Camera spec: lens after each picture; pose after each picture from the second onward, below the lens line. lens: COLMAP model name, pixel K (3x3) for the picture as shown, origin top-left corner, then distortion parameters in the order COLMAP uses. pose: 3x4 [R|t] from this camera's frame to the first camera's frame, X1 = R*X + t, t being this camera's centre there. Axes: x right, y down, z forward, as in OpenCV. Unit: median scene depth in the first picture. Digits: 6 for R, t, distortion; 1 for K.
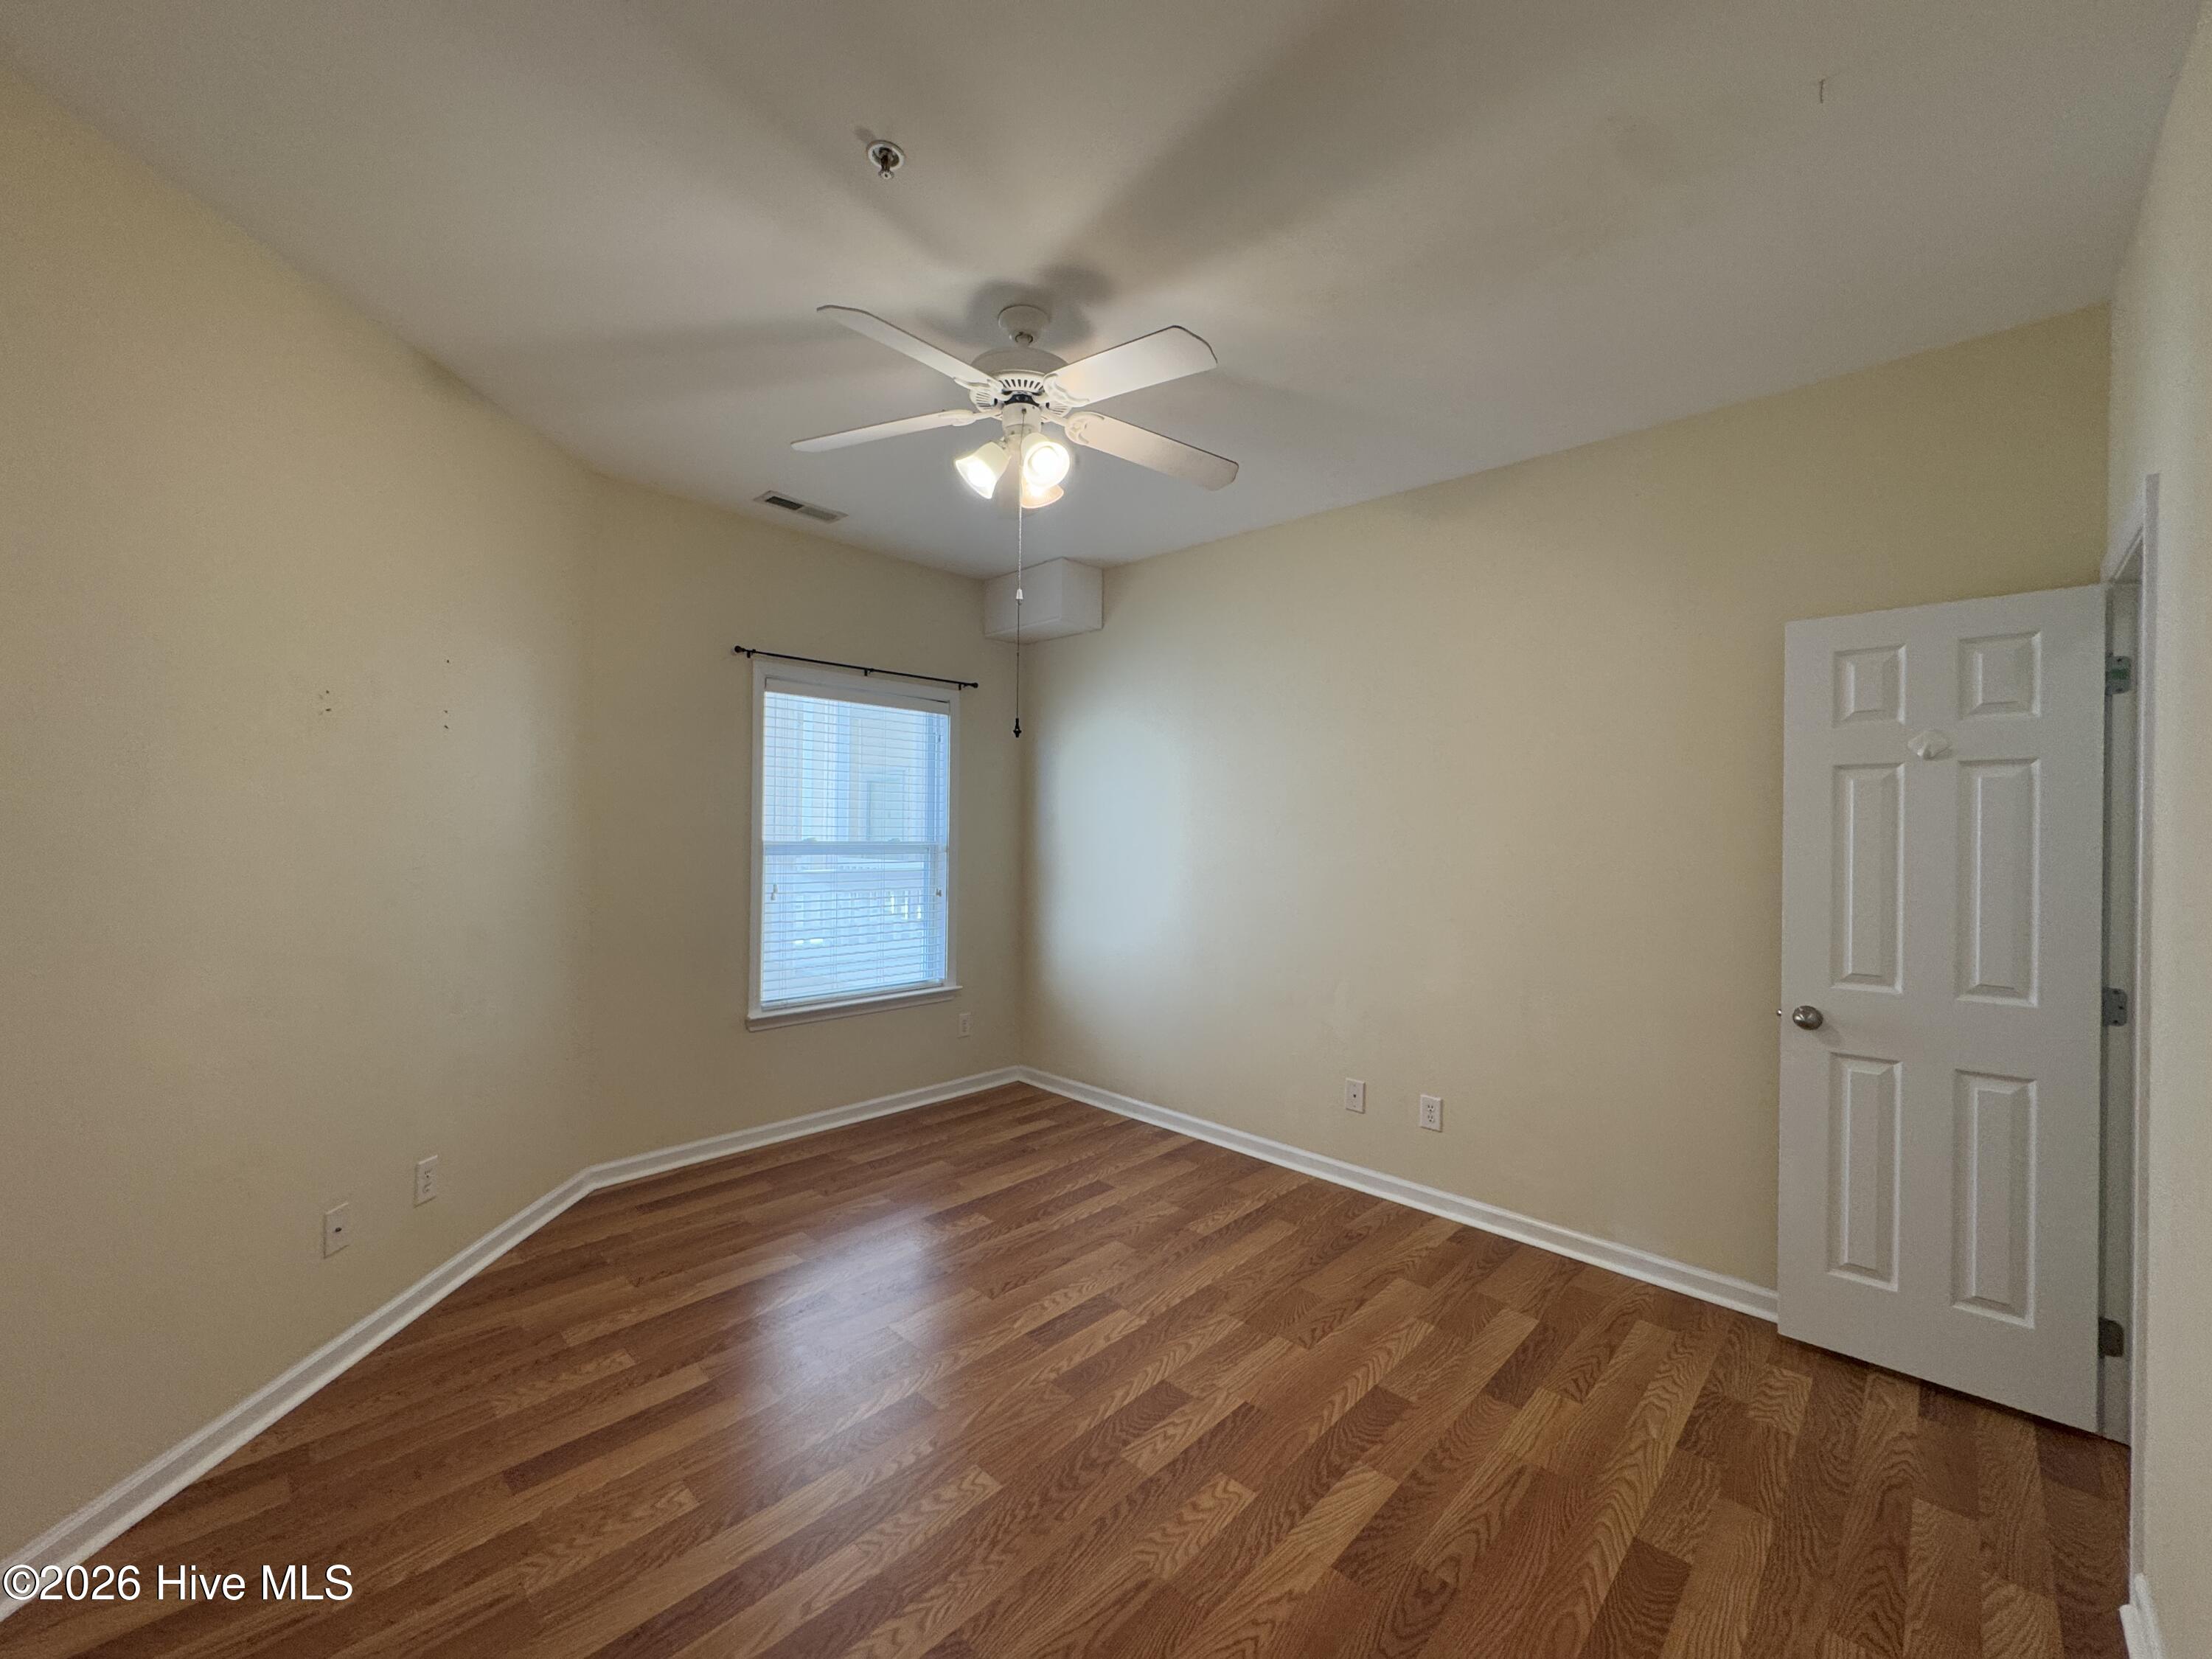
lens RADIAL K [[882.0, 0, 1106.0], [0, 882.0, 829.5], [0, 0, 1]] dist [-0.002799, -0.000262]
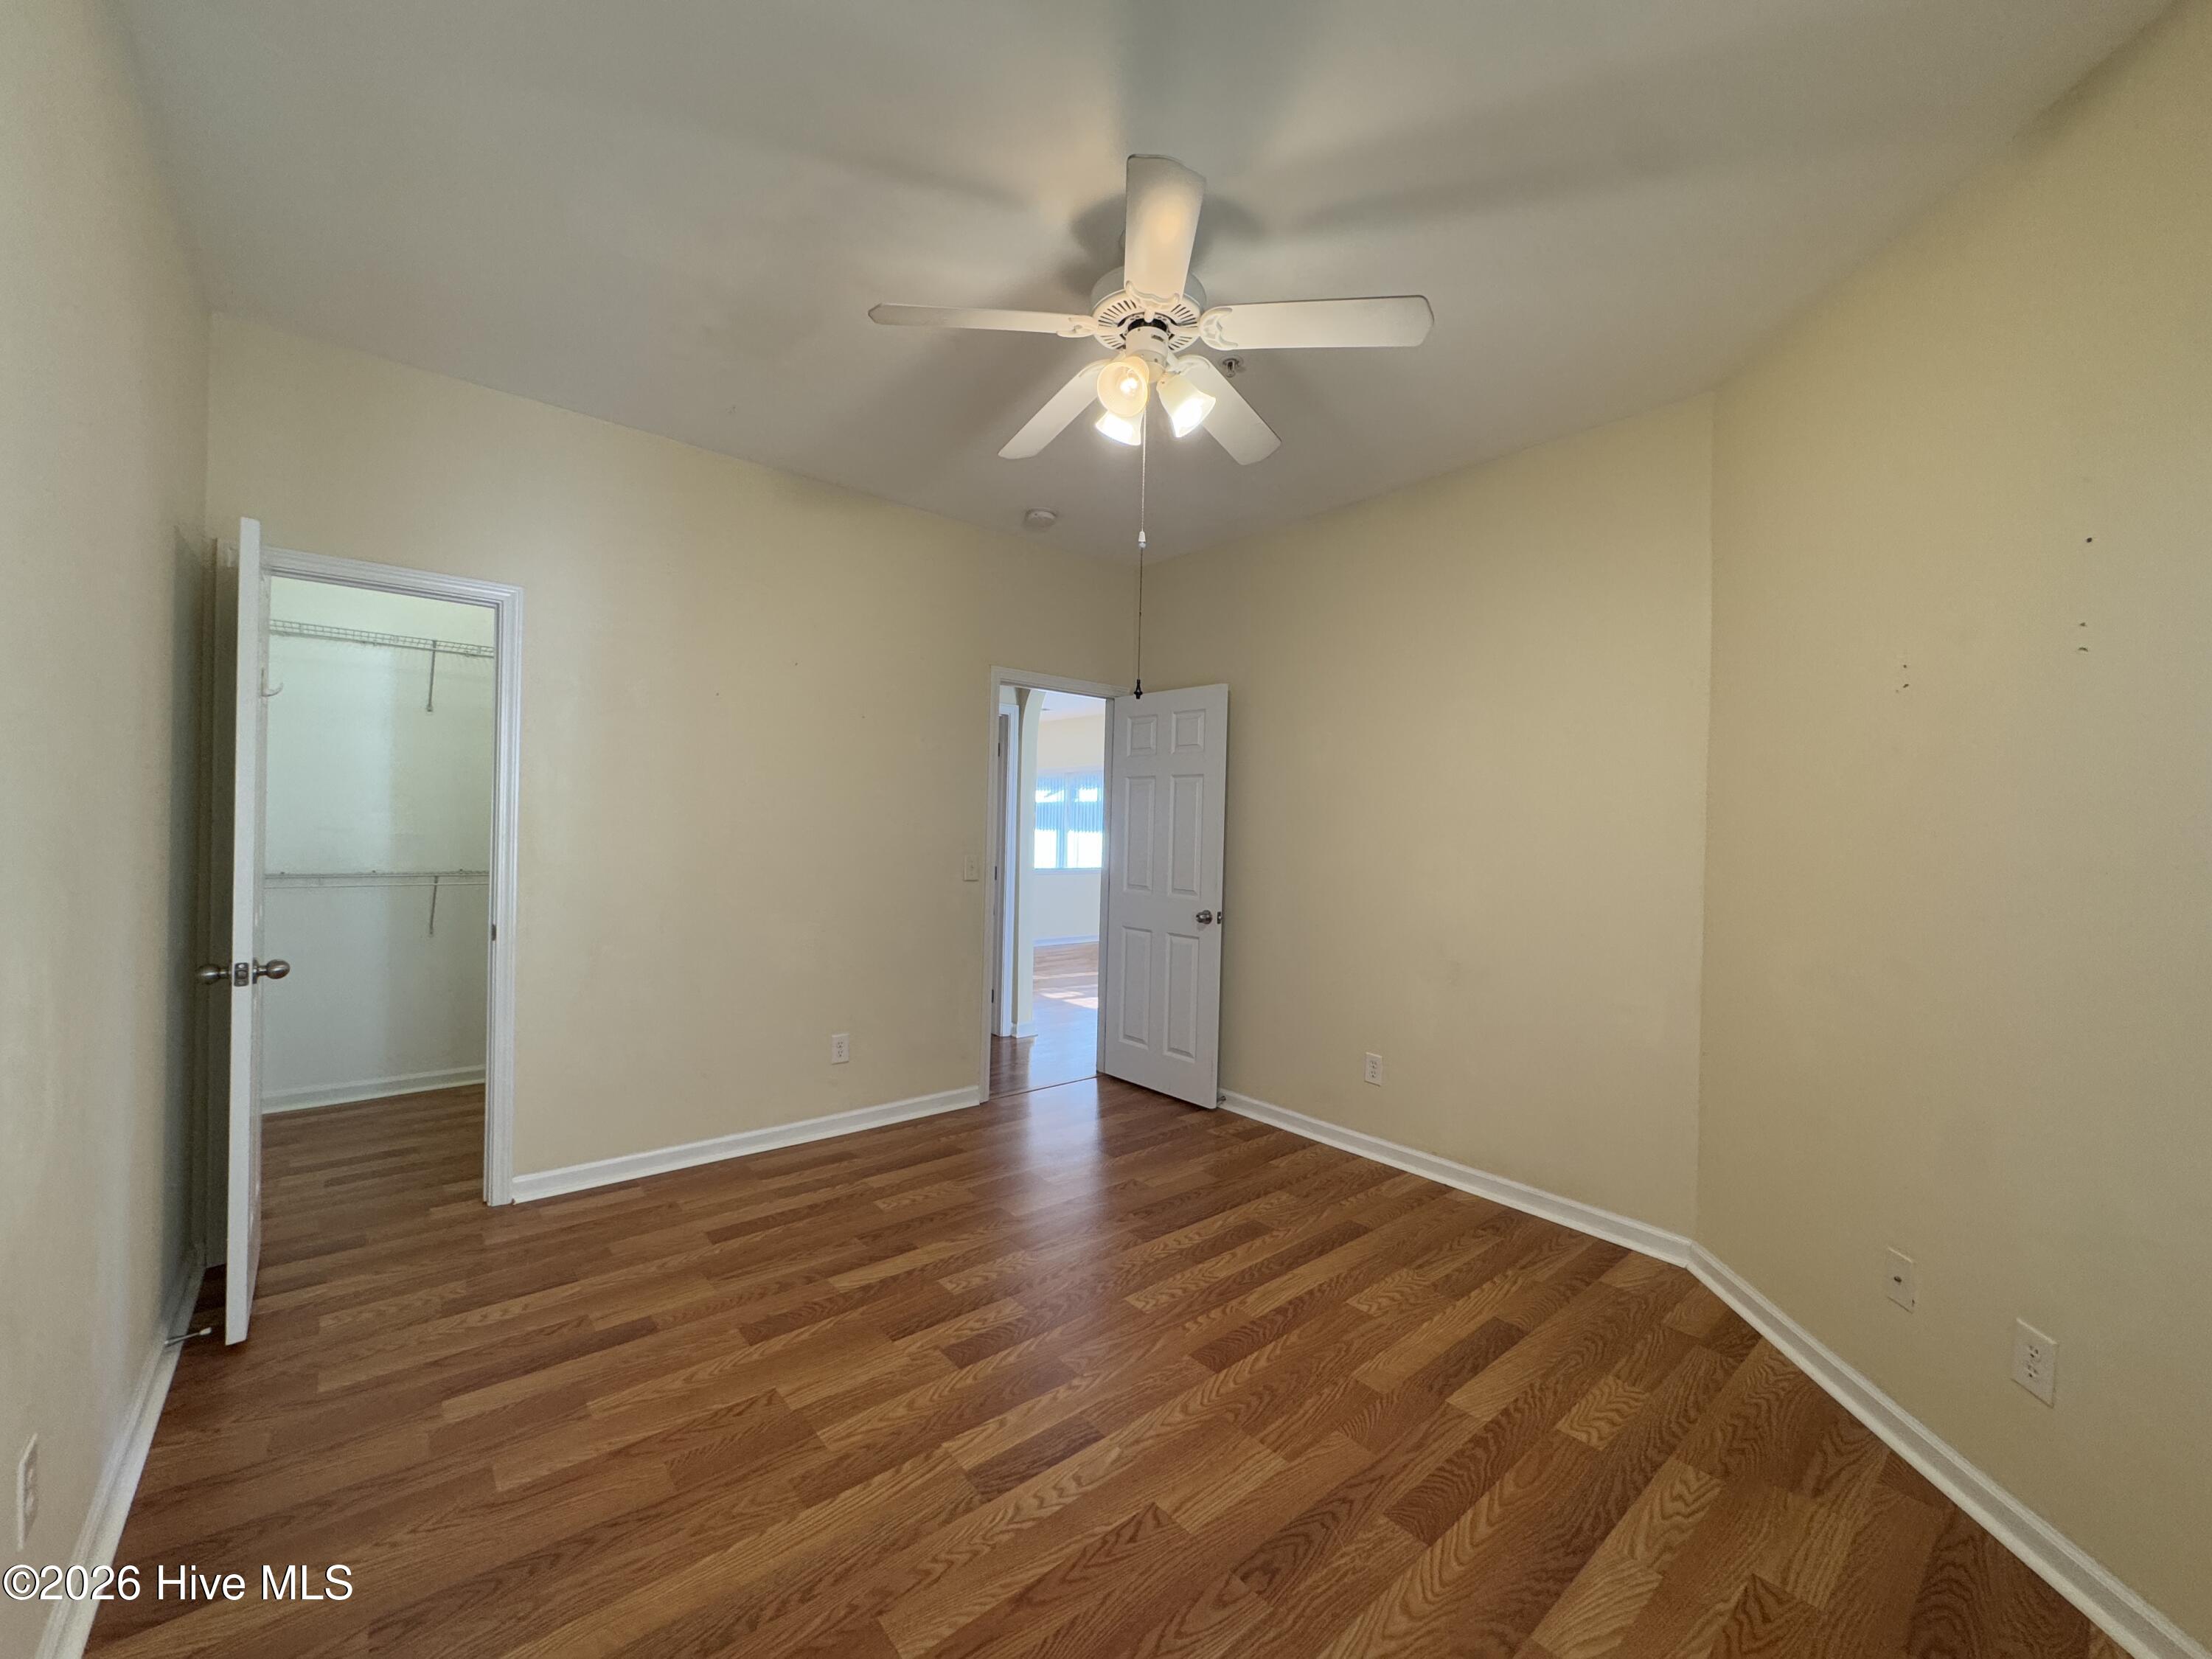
lens RADIAL K [[882.0, 0, 1106.0], [0, 882.0, 829.5], [0, 0, 1]] dist [-0.002799, -0.000262]
pose [[-0.994240, -0.036806, 0.100664, -0.163430], [-0.036411, 0.999320, 0.005753, 0.034039], [-0.100807, 0.002054, -0.994904, 1.913883]]
